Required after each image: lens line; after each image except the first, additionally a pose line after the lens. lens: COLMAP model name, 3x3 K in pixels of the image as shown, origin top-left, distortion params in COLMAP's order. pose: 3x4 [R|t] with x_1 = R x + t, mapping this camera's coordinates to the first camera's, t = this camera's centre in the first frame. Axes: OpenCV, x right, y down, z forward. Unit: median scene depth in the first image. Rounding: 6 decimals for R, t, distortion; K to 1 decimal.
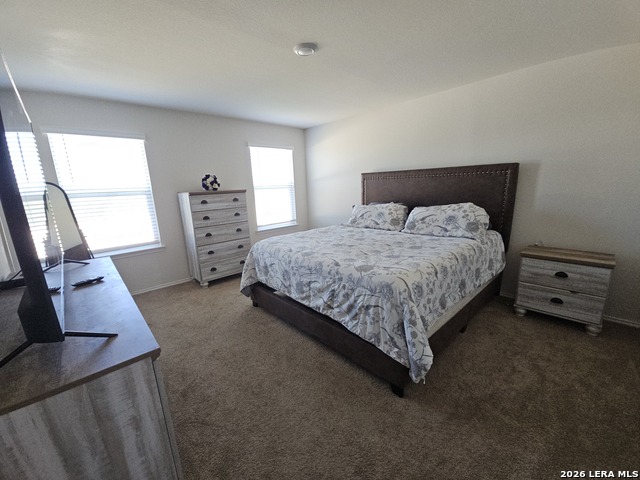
lens RADIAL K [[260.3, 0, 318.3], [0, 260.3, 243.1], [0, 0, 1]] dist [0.006835, -0.007597]
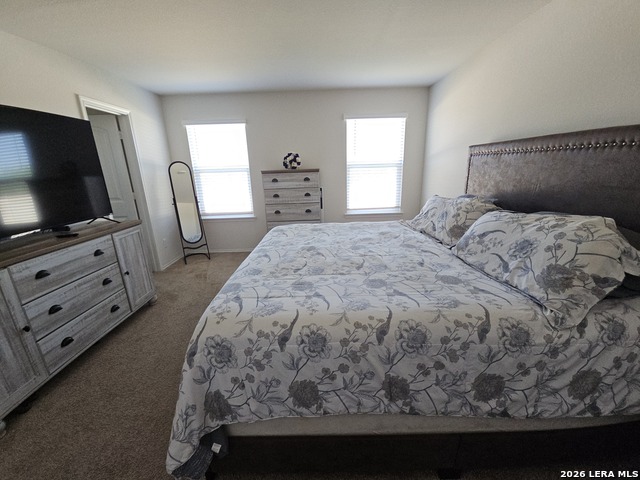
lens RADIAL K [[260.3, 0, 318.3], [0, 260.3, 243.1], [0, 0, 1]] dist [0.006835, -0.007597]
pose [[0.733274, 0.204951, -0.648308, 0.392311], [-0.147387, 0.978730, 0.142705, -0.080564], [0.663766, -0.009090, 0.747885, 0.311906]]
